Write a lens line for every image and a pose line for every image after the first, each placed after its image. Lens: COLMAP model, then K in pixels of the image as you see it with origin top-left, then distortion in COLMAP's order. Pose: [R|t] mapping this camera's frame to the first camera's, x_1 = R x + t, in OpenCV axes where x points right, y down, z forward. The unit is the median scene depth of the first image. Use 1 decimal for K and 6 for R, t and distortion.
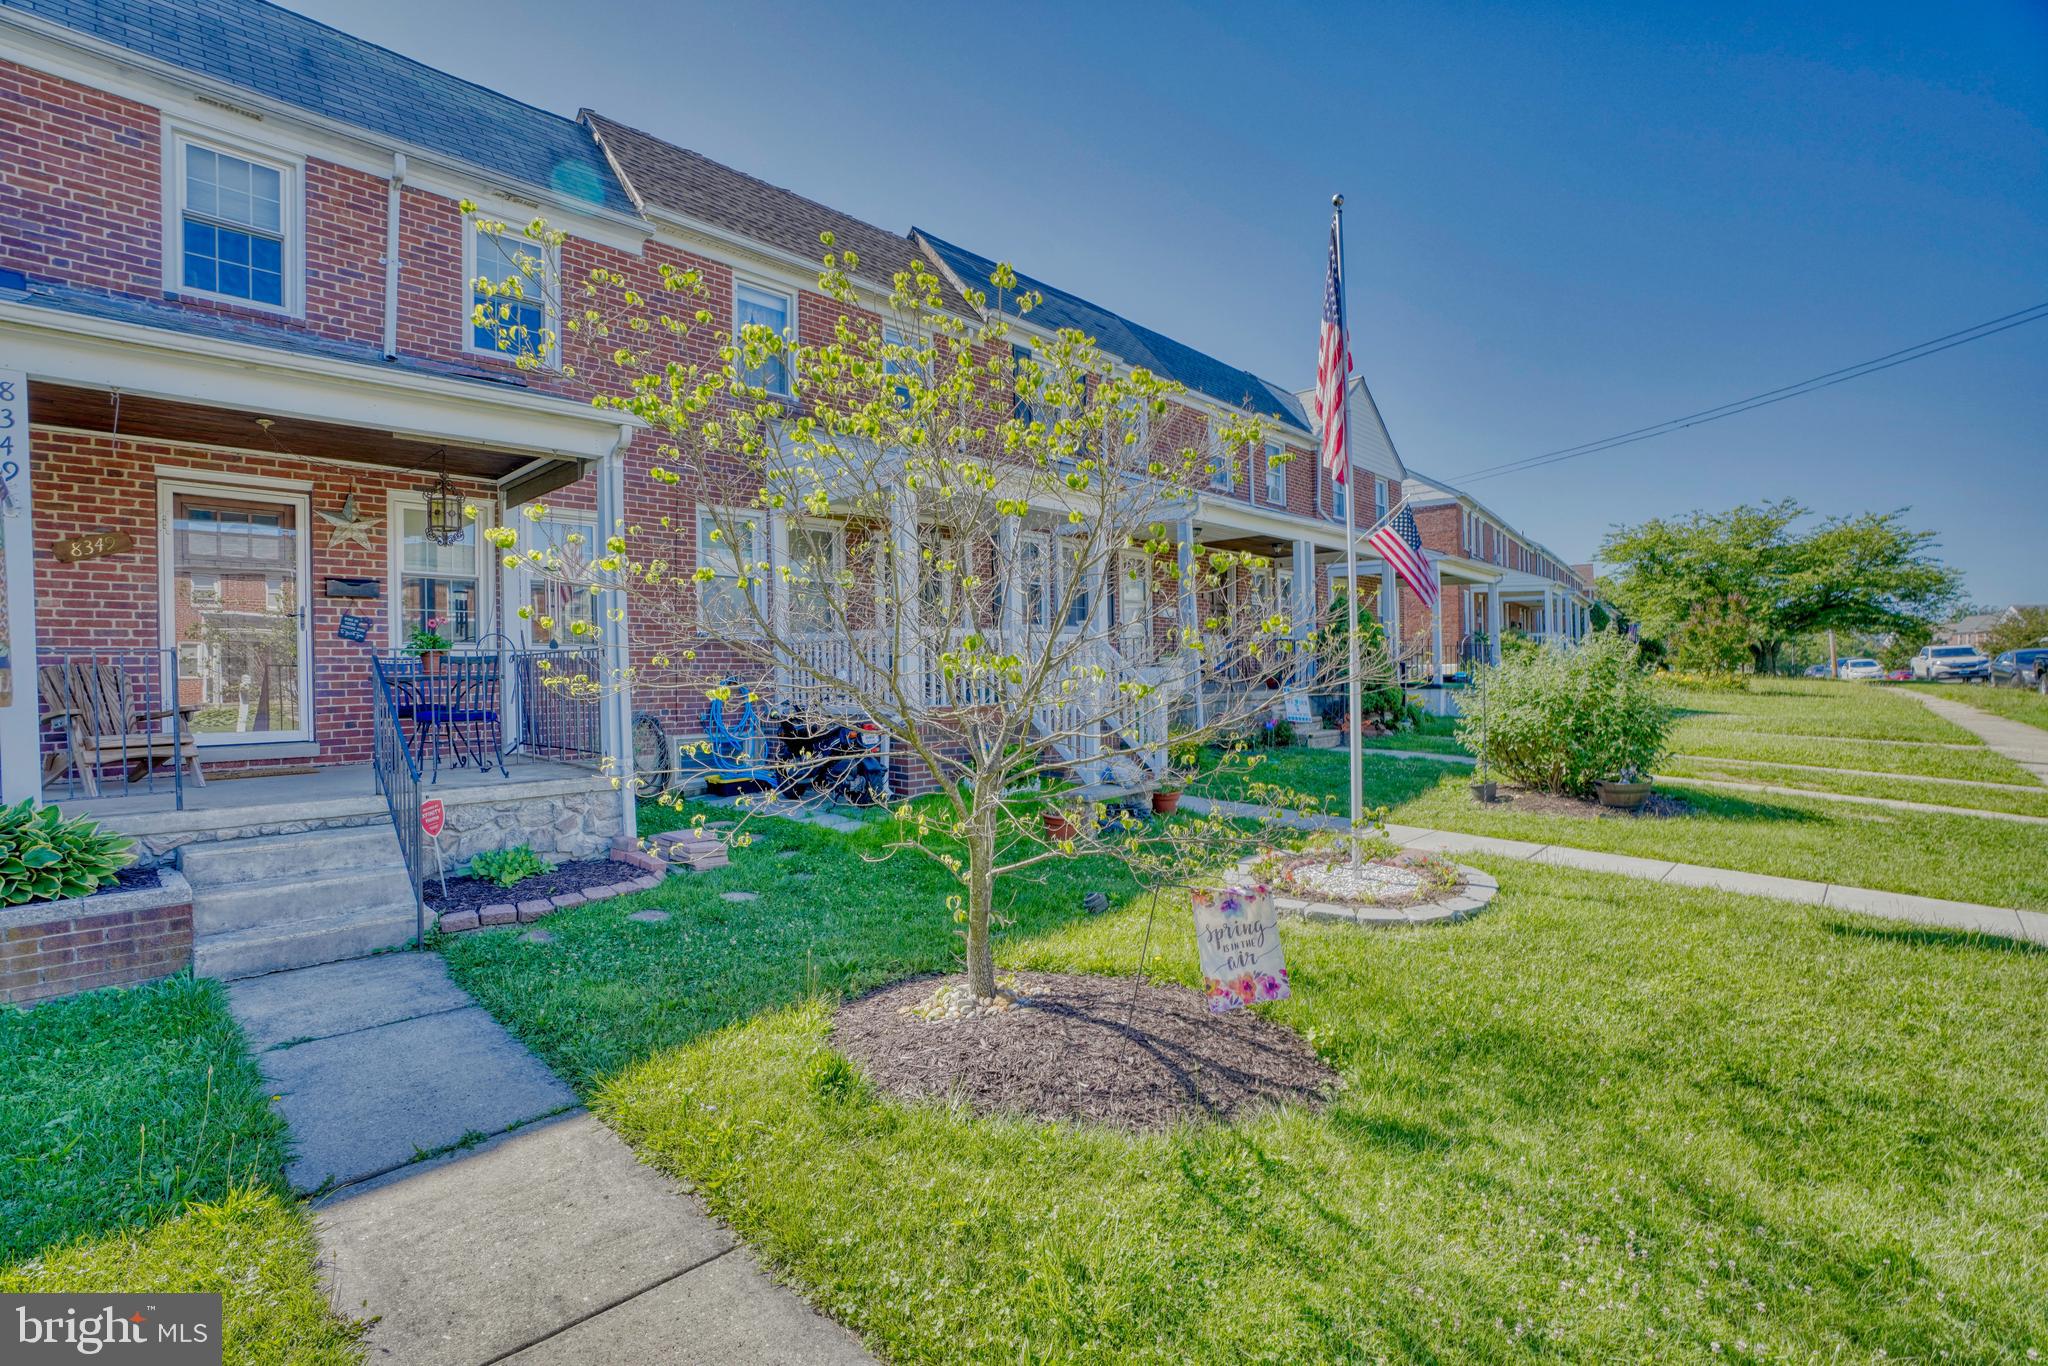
lens RADIAL K [[944.6, 0, 1011.4], [0, 944.6, 689.7], [0, 0, 1]] dist [-0.070438, 0.029158]
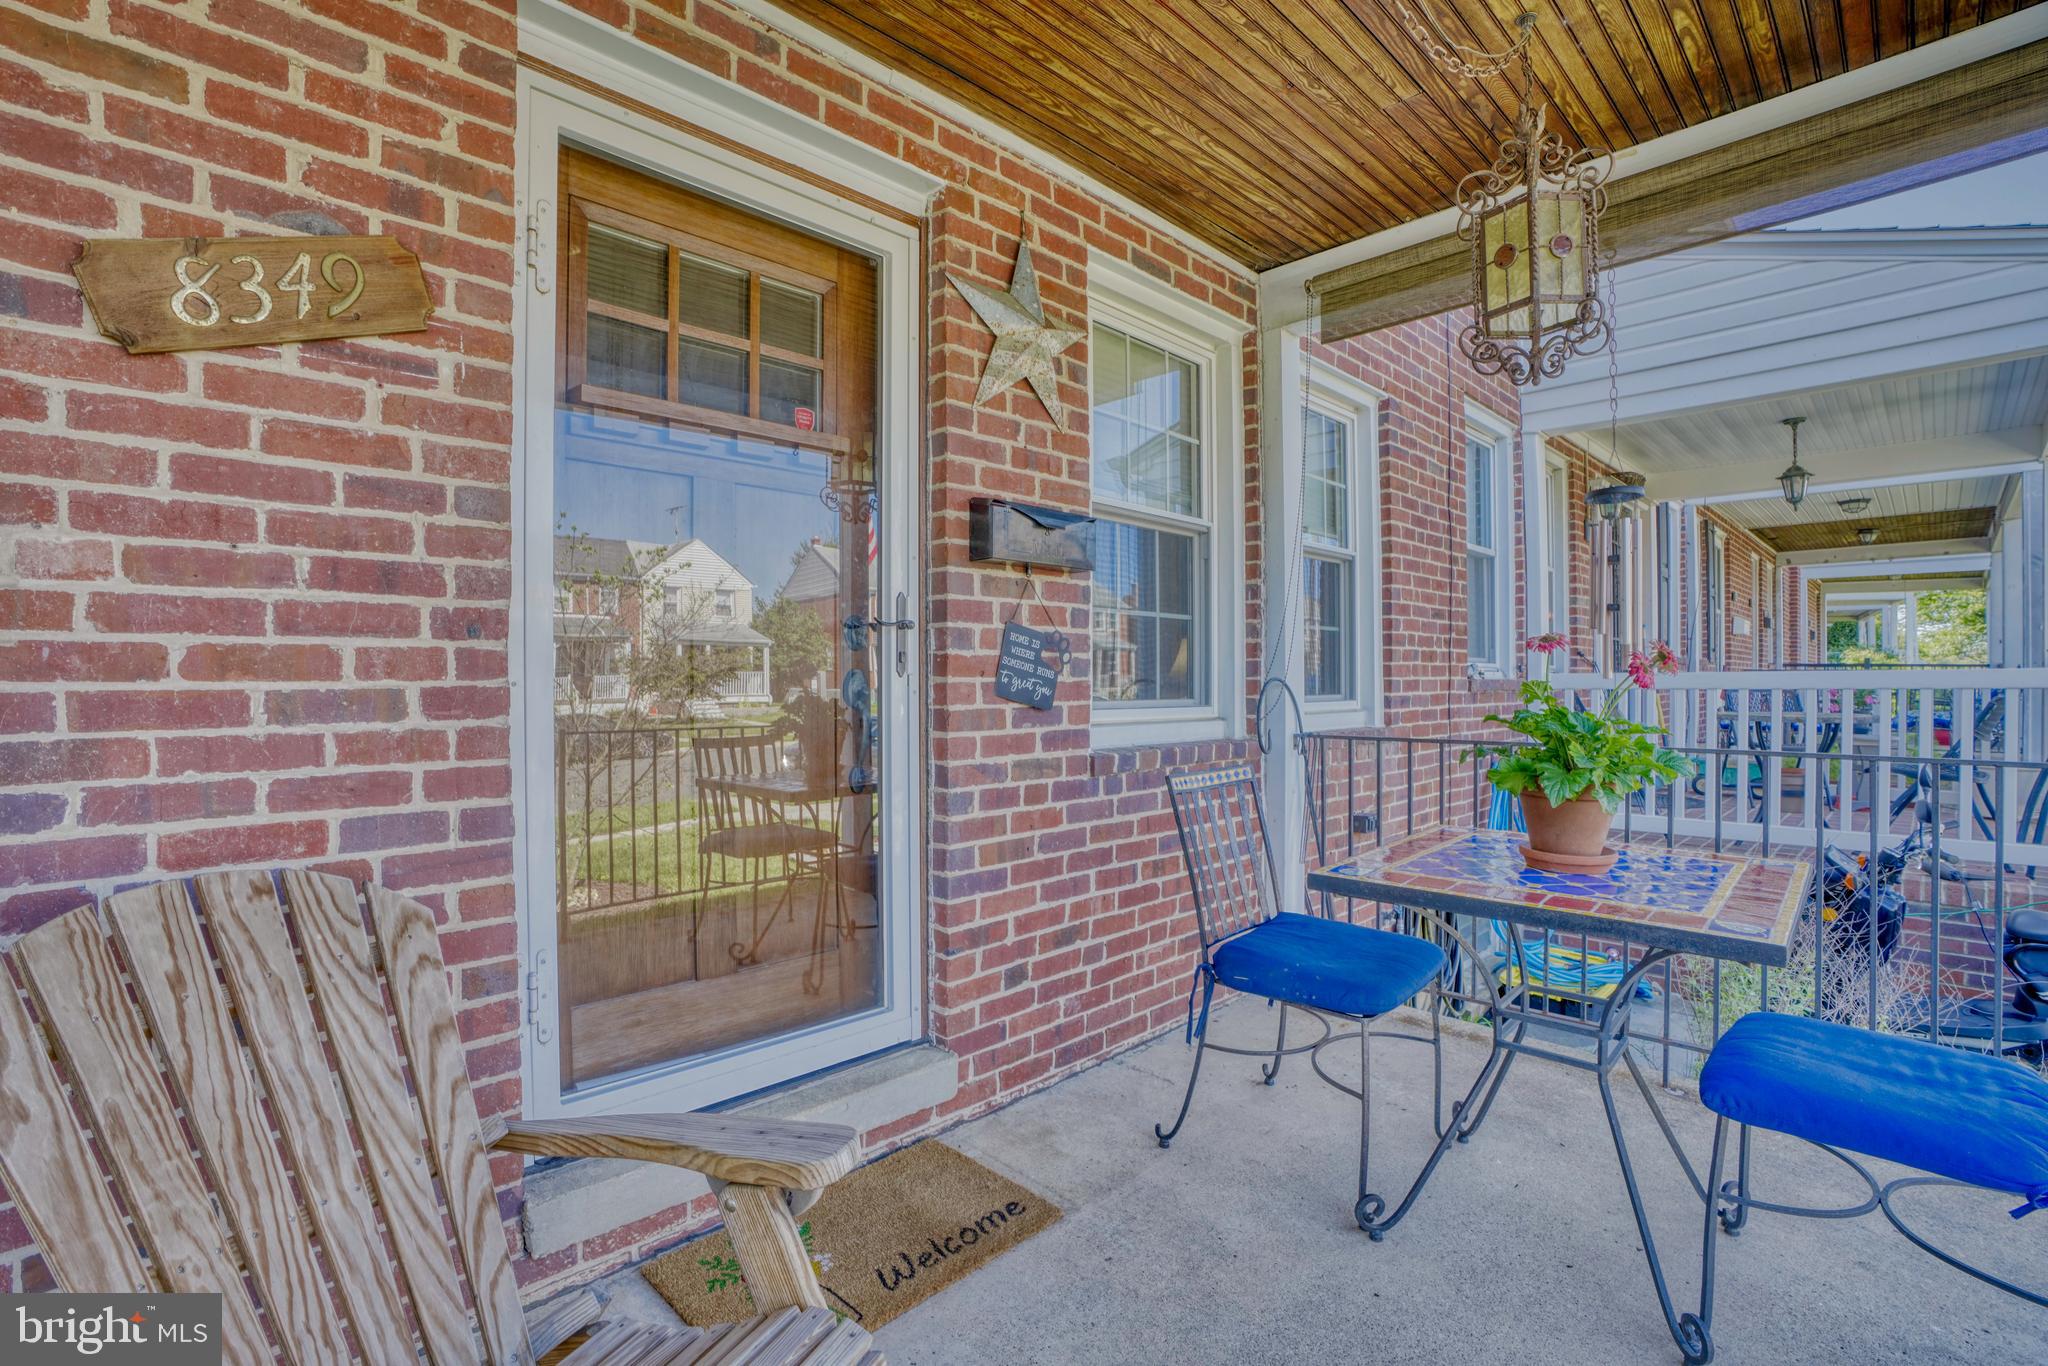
lens RADIAL K [[944.6, 0, 1011.4], [0, 944.6, 689.7], [0, 0, 1]] dist [-0.070438, 0.029158]
pose [[0.999647, 0.003721, -0.026316, -0.836203], [-0.004036, 0.999921, -0.011922, -0.064944], [0.026270, 0.012024, 0.999583, 0.794737]]
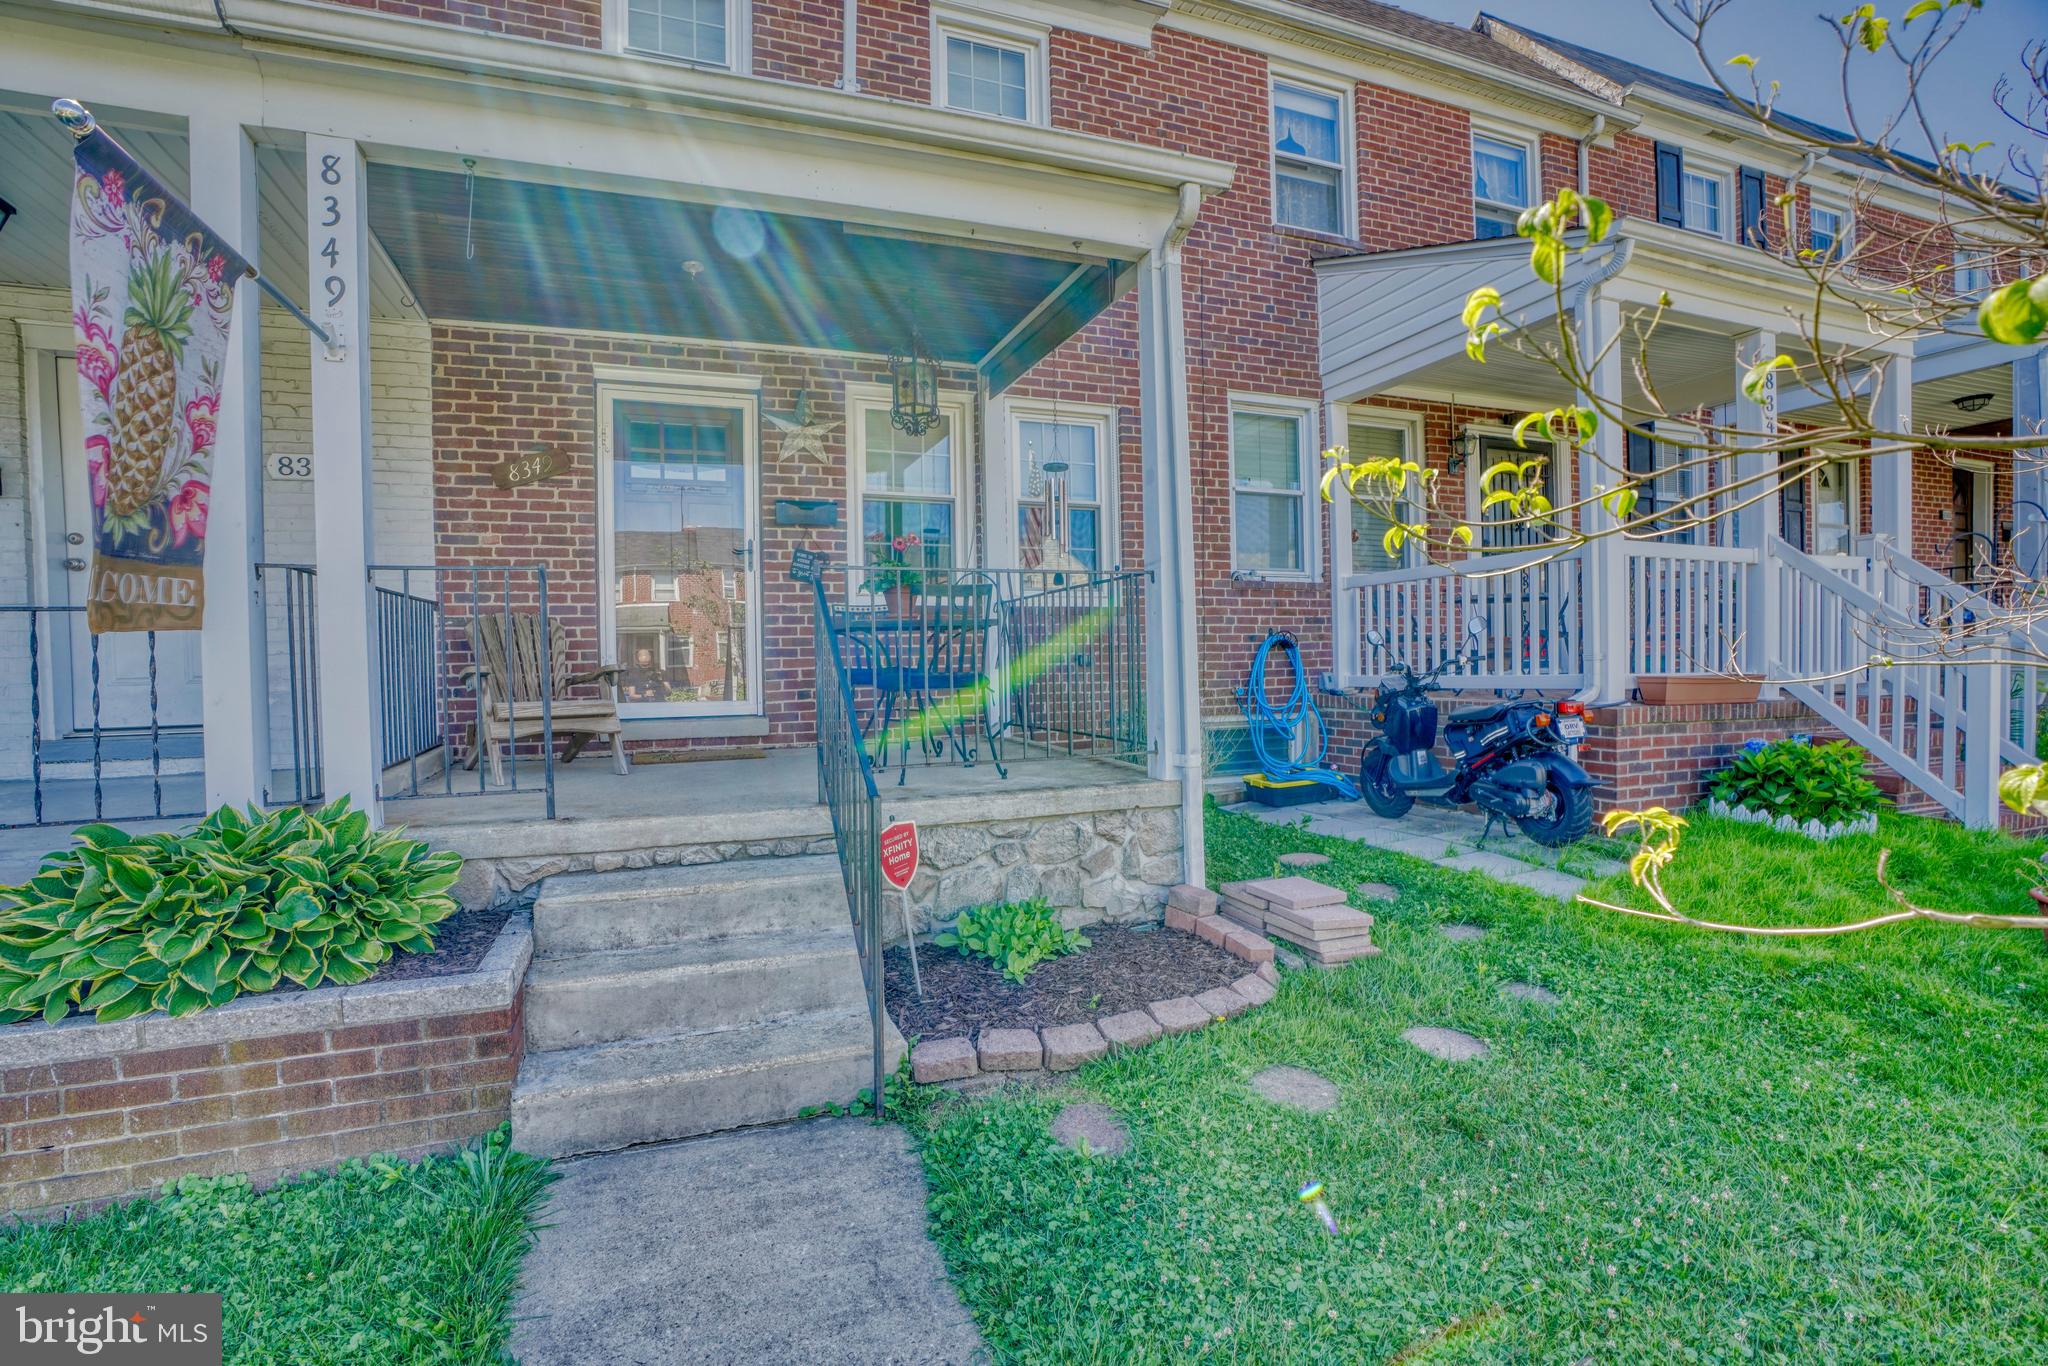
lens RADIAL K [[944.6, 0, 1011.4], [0, 944.6, 689.7], [0, 0, 1]] dist [-0.070438, 0.029158]
pose [[0.903771, 0.008340, -0.427934, -0.272274], [-0.001107, 0.999852, 0.017148, 0.024061], [0.428014, -0.015024, 0.903647, 0.433375]]
